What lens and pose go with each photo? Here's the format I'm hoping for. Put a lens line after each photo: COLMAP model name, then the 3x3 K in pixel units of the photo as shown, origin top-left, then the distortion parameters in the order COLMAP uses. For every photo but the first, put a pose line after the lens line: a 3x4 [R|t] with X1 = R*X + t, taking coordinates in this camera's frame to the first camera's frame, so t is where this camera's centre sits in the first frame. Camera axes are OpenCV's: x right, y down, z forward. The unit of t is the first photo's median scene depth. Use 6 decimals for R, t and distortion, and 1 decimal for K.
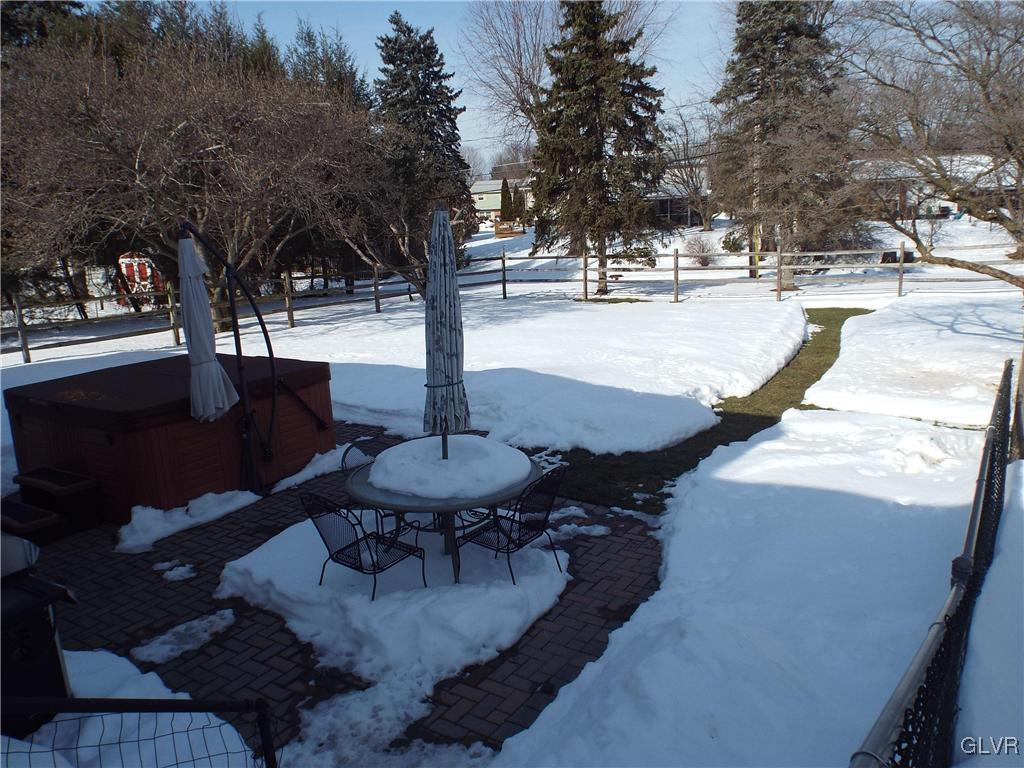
lens RADIAL K [[766.8, 0, 511.4], [0, 766.8, 385.3], [0, 0, 1]] dist [-0.005760, -0.009718]
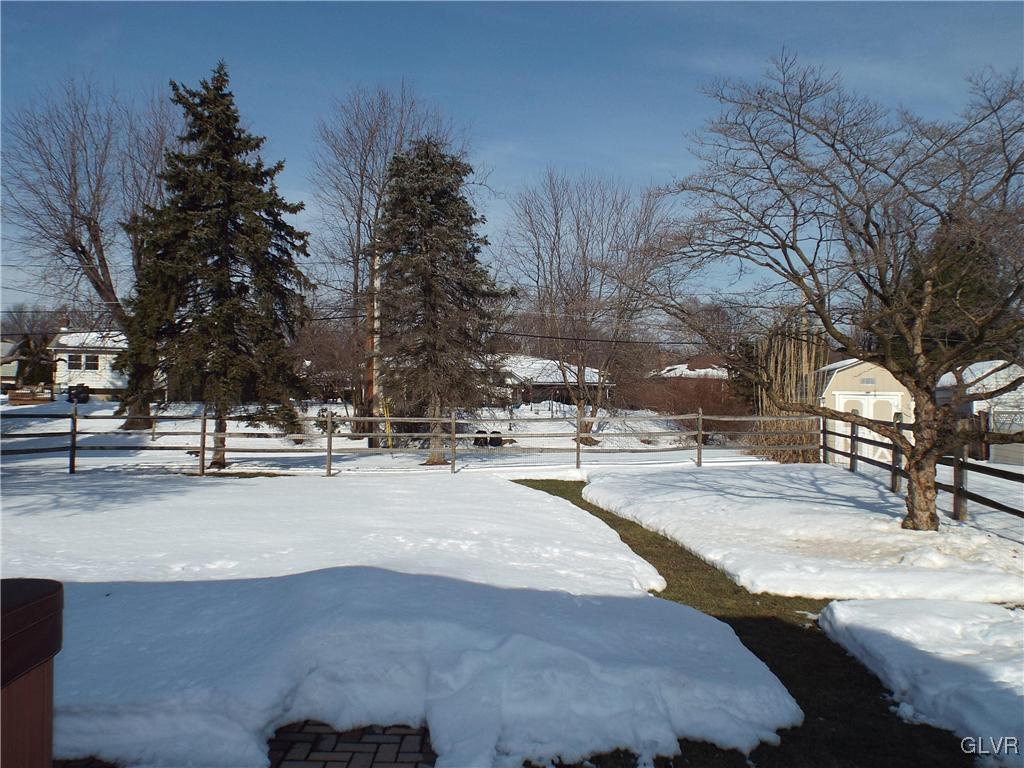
lens RADIAL K [[766.8, 0, 511.0], [0, 766.8, 381.8], [0, 0, 1]] dist [-0.005760, -0.009718]
pose [[0.826180, 0.069743, 0.559073, -0.082746], [0.070737, 0.971616, -0.225739, -0.008411], [-0.558948, 0.226048, 0.797796, 0.215189]]
